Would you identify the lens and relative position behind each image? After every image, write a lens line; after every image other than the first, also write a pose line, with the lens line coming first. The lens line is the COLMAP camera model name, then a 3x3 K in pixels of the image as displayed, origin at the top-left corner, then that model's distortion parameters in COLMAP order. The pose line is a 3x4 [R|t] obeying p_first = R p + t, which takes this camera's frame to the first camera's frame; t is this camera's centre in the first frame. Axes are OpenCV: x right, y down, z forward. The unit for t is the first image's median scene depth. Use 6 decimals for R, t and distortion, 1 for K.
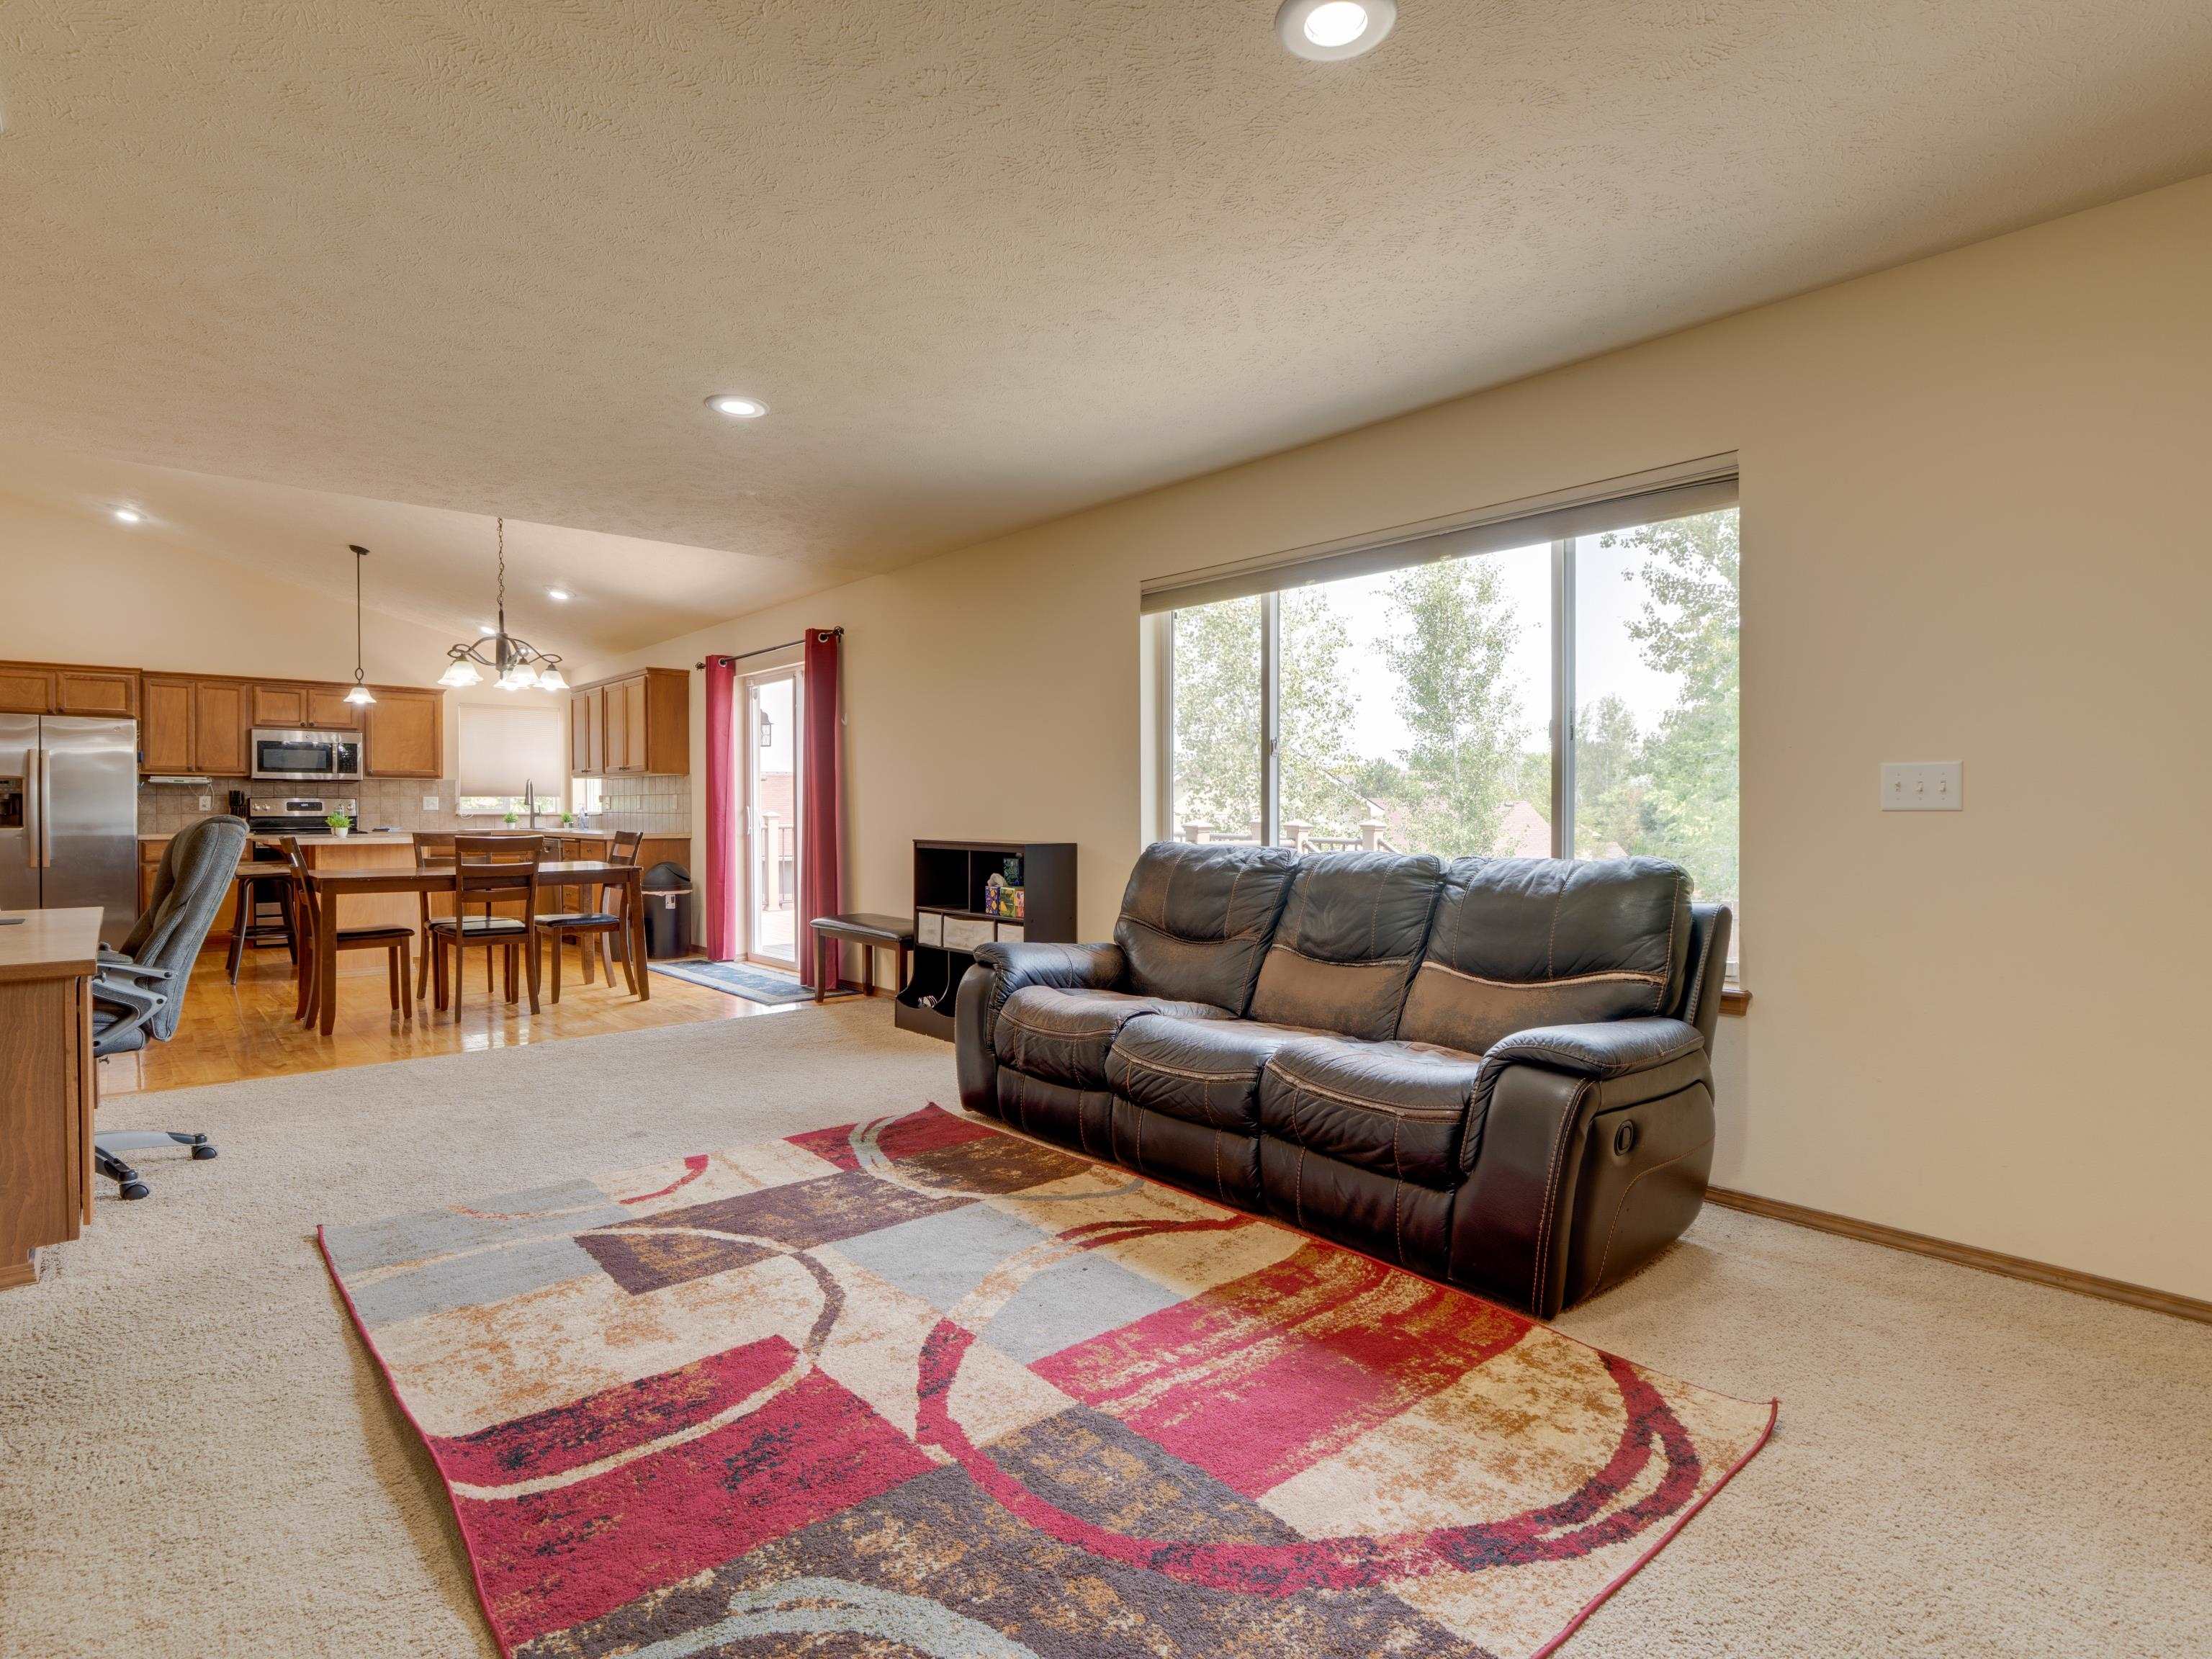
lens RADIAL K [[1137.1, 0, 1107.9], [0, 1137.1, 821.2], [0, 0, 1]] dist [-0.003356, -0.000078]
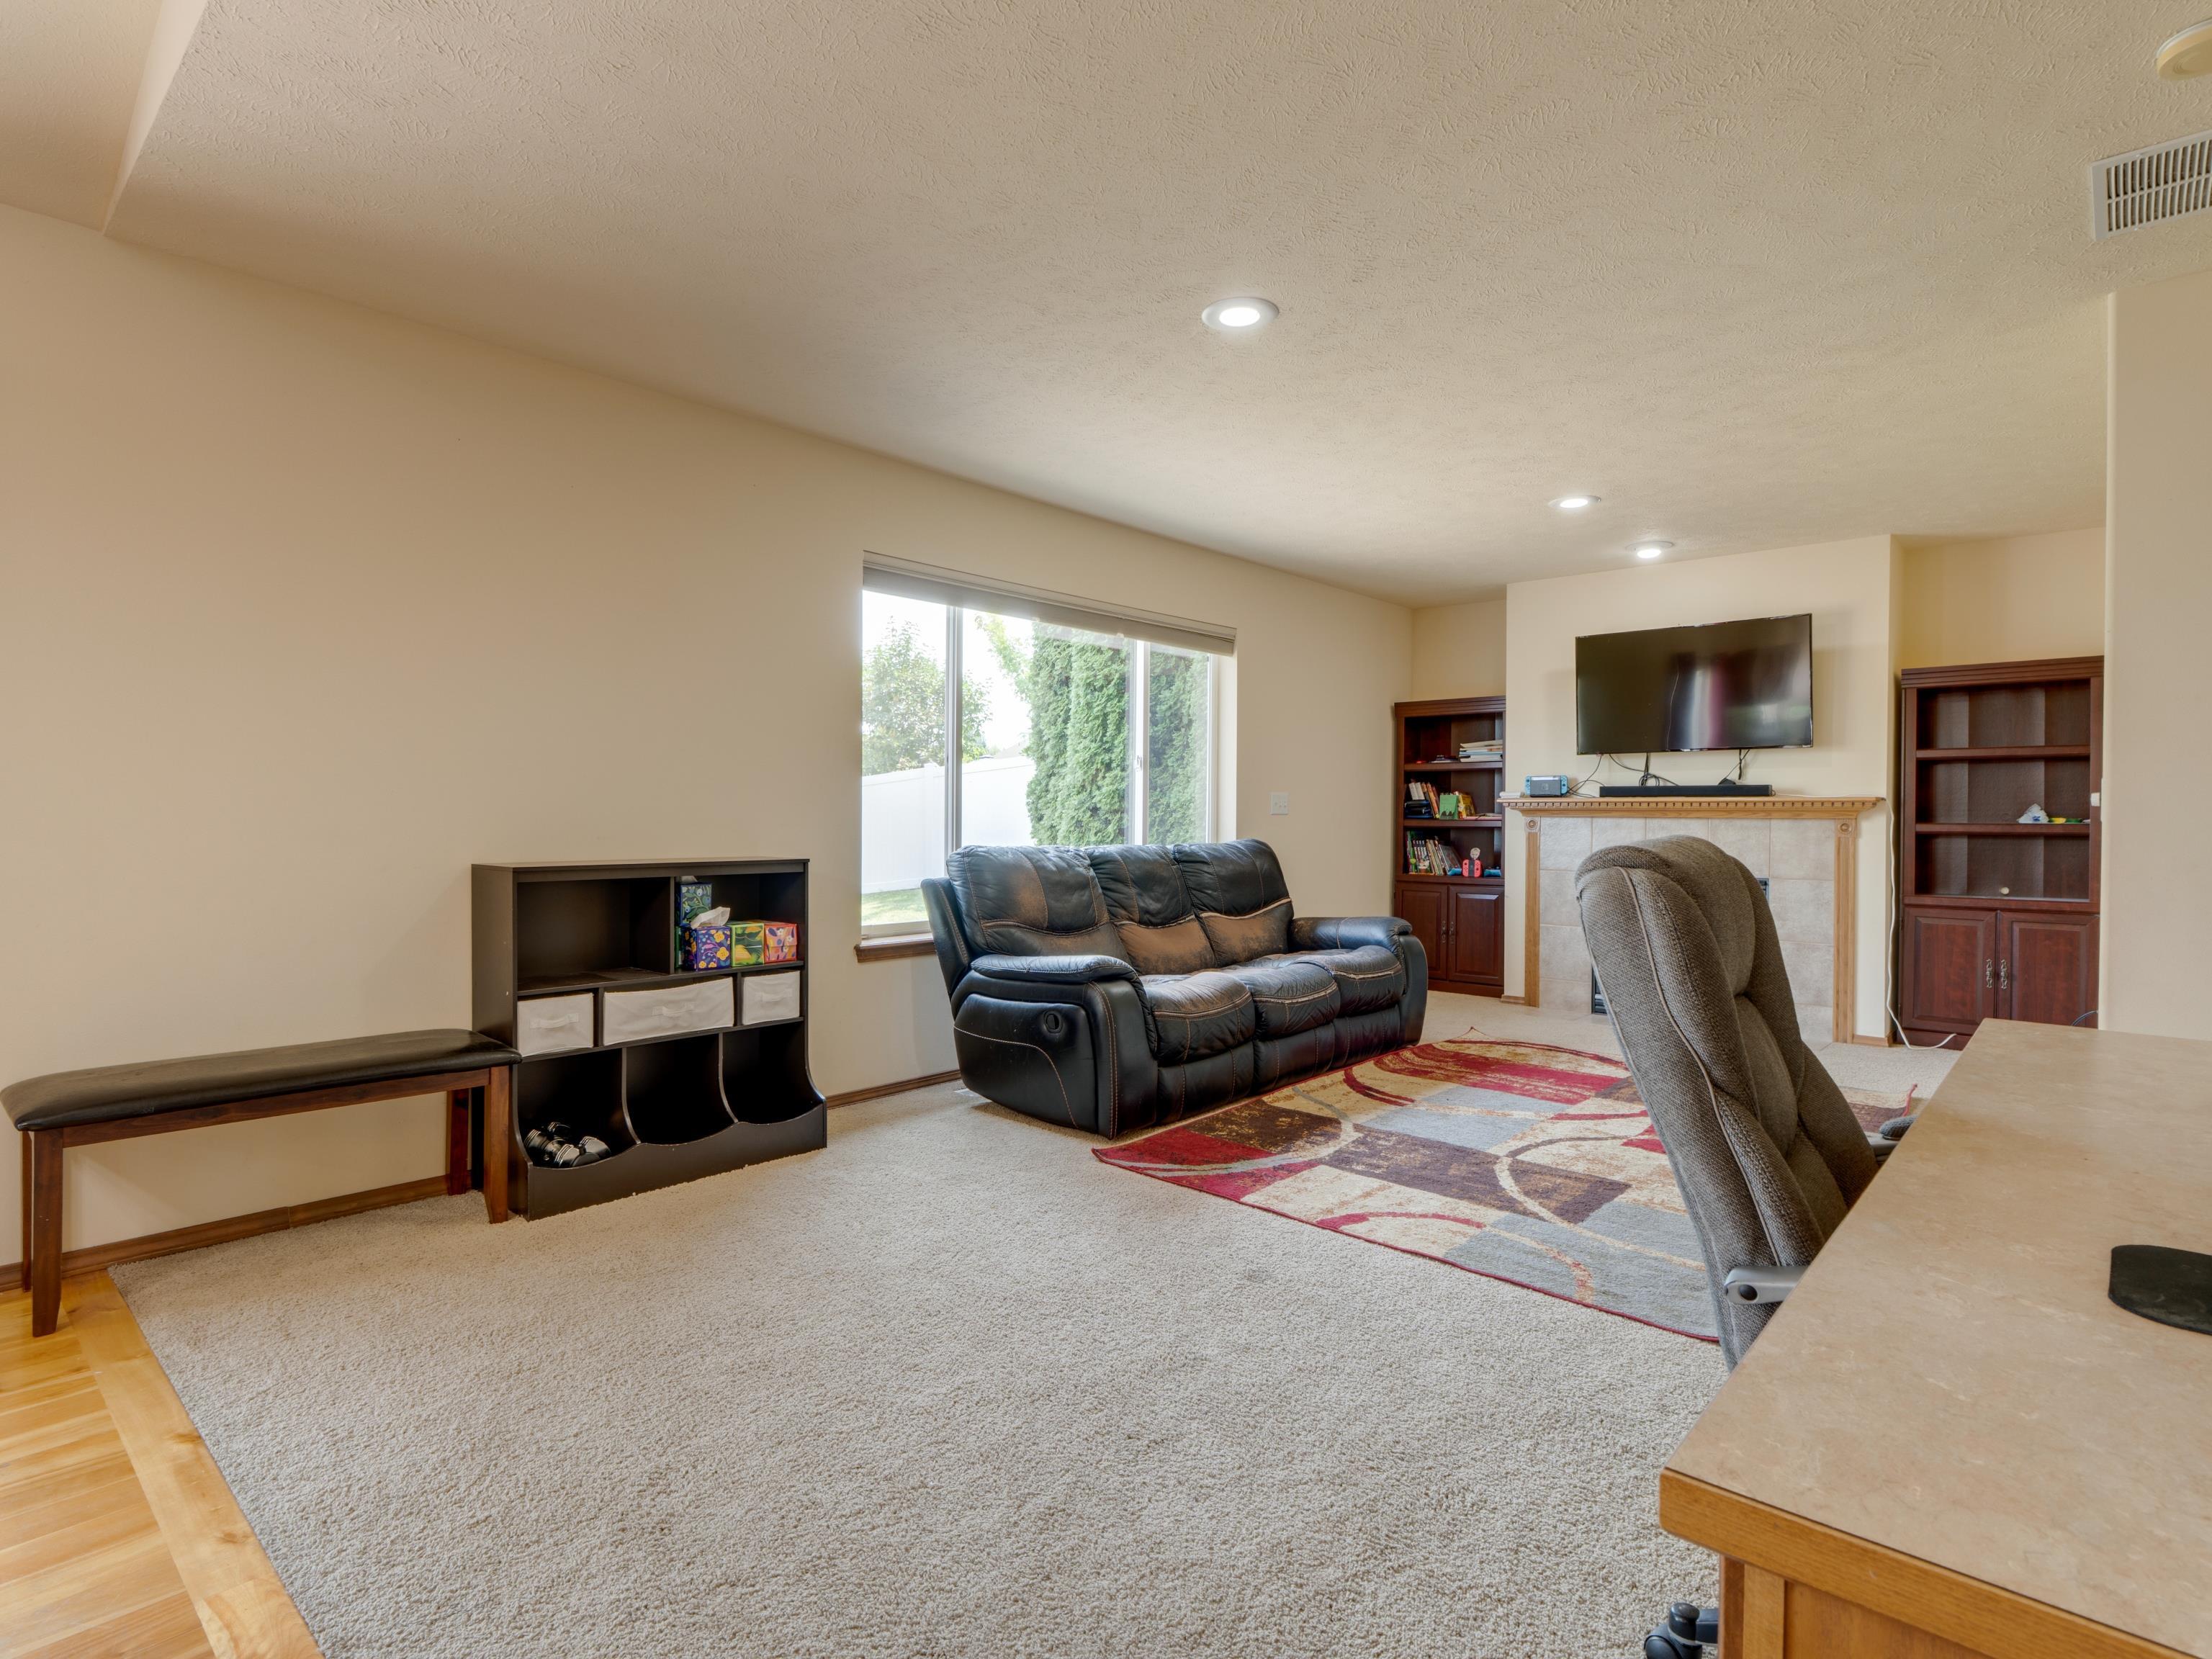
lens RADIAL K [[1137.1, 0, 1115.1], [0, 1137.1, 834.1], [0, 0, 1]] dist [-0.003356, -0.000078]
pose [[-0.118976, -0.020672, 0.992682, -1.232442], [0.004755, 0.999760, 0.021390, -0.016155], [-0.992886, 0.007265, -0.118849, 1.308895]]
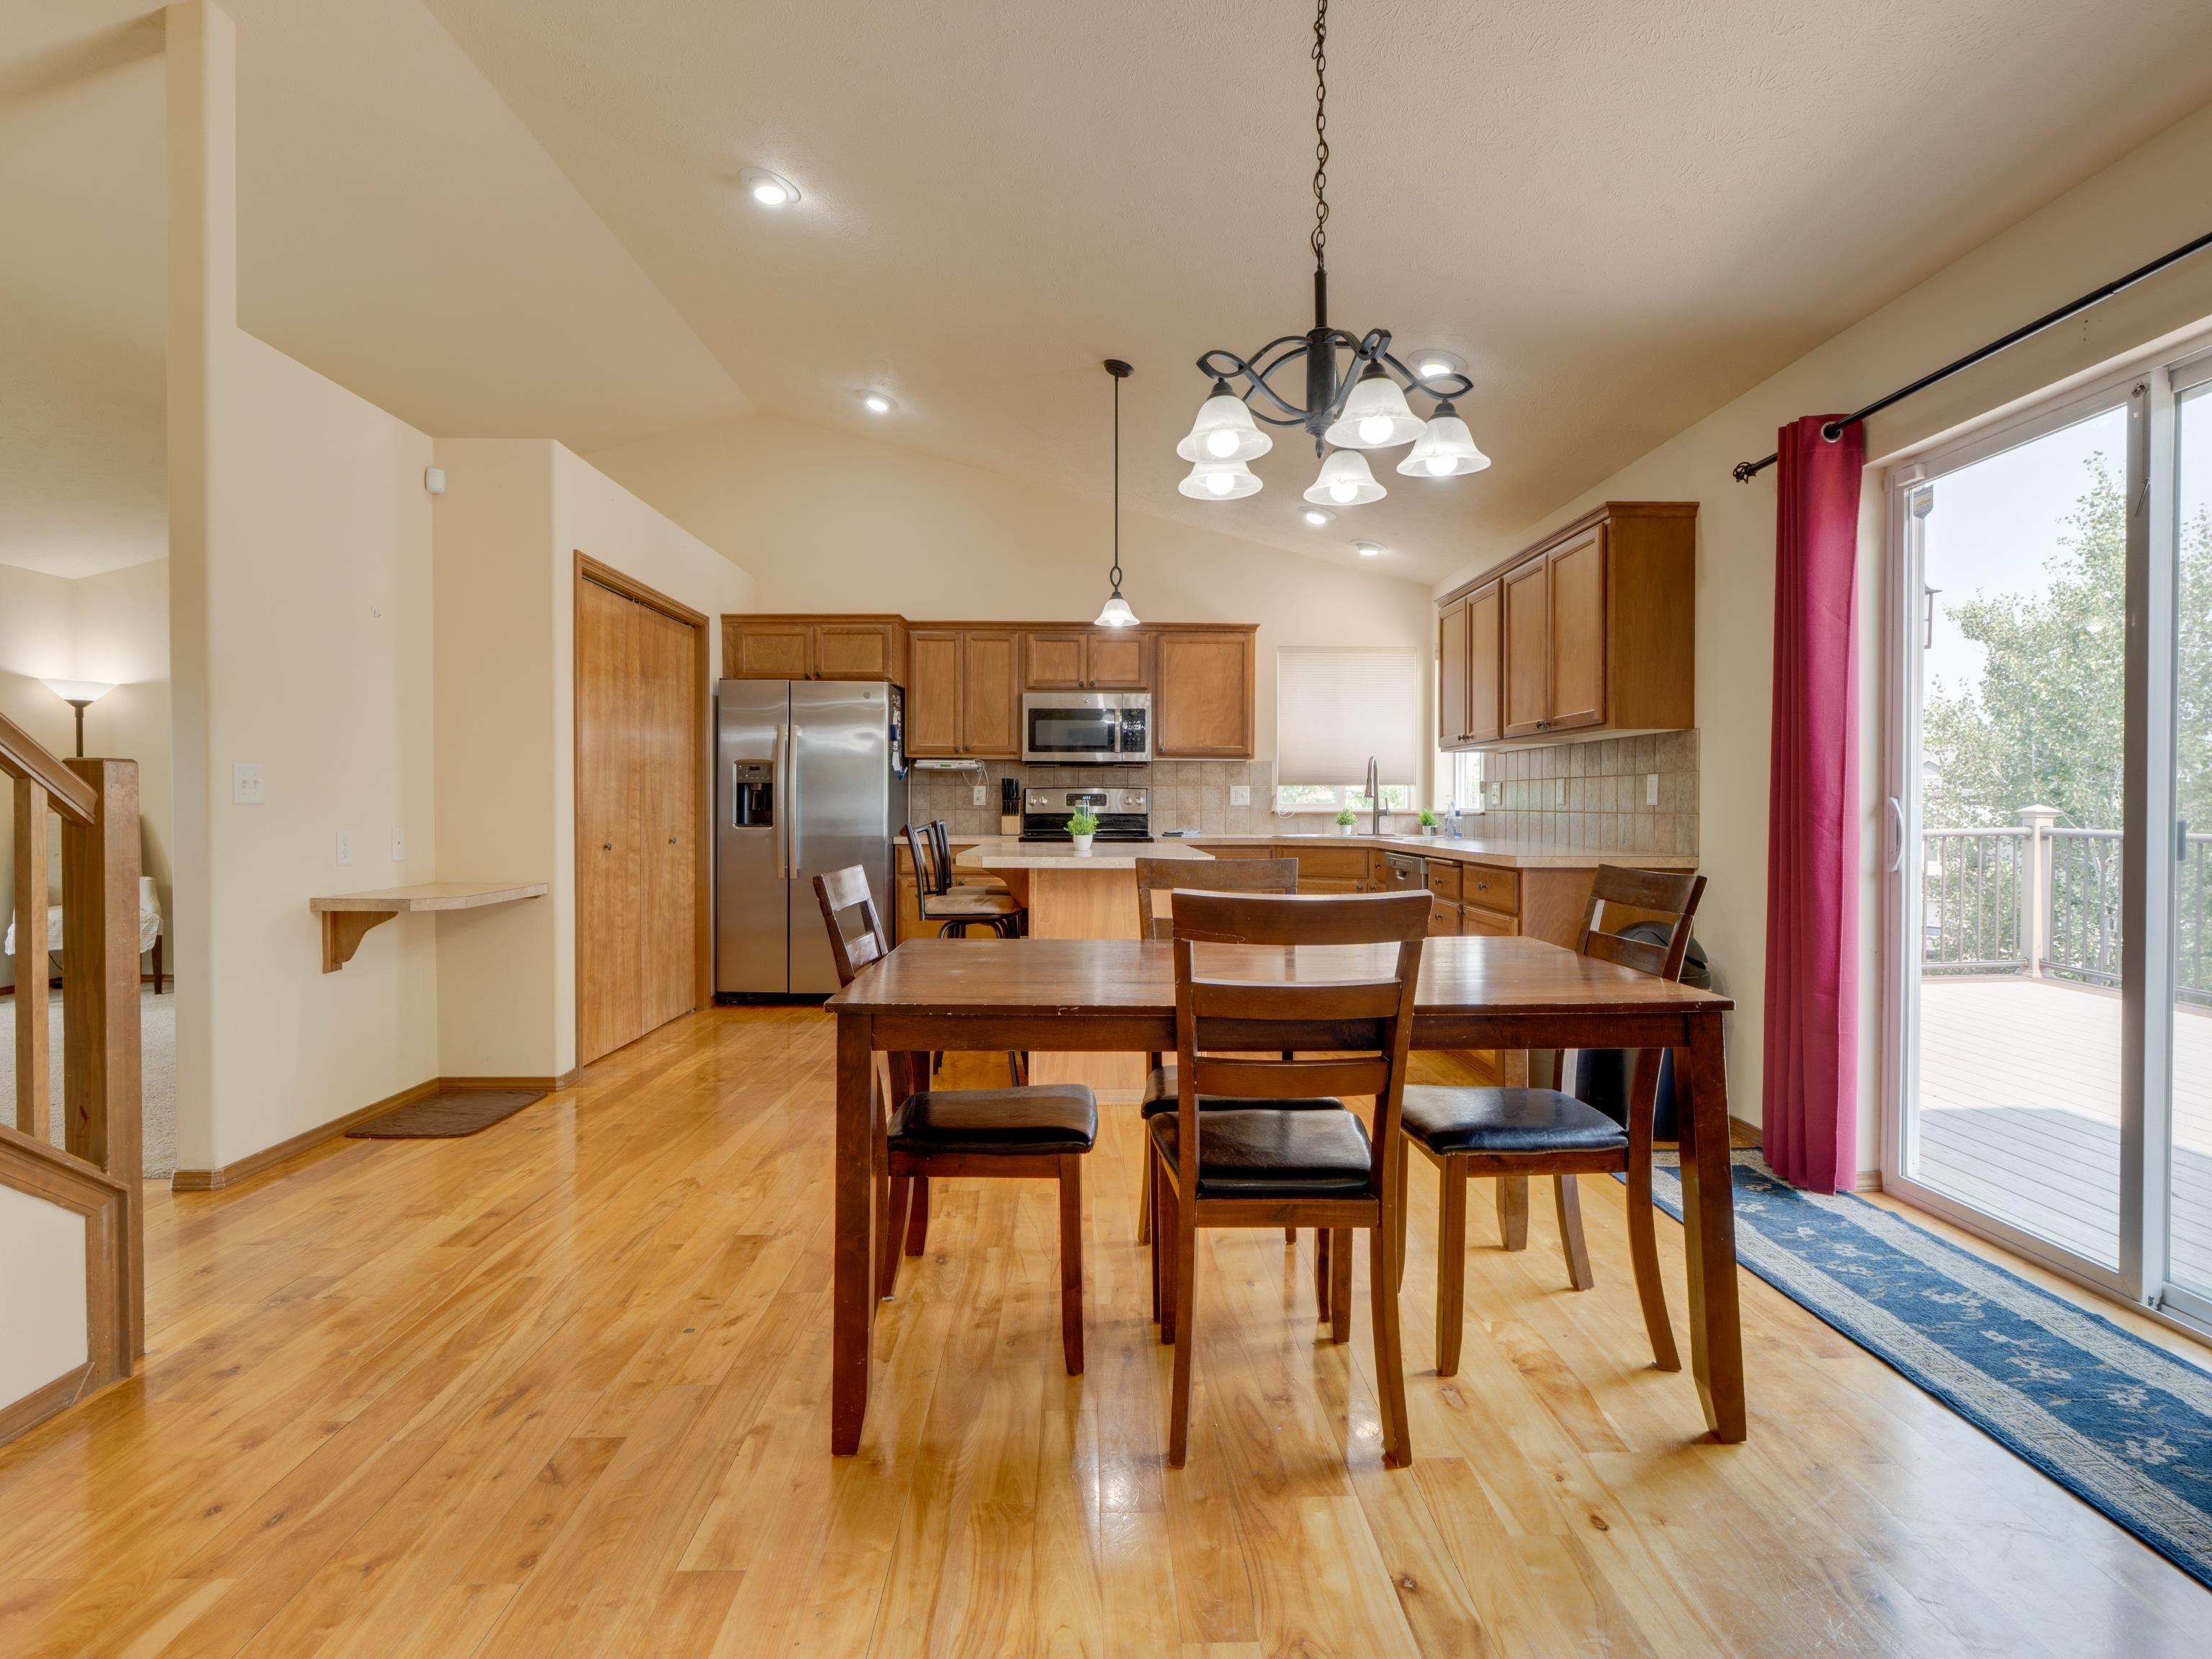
lens RADIAL K [[1137.1, 0, 1118.4], [0, 1137.1, 811.6], [0, 0, 1]] dist [-0.003356, -0.000078]
pose [[0.774871, 0.006668, -0.632085, -0.657466], [-0.008990, 0.999959, -0.000472, -0.014936], [0.632056, 0.006048, 0.774899, 1.264163]]
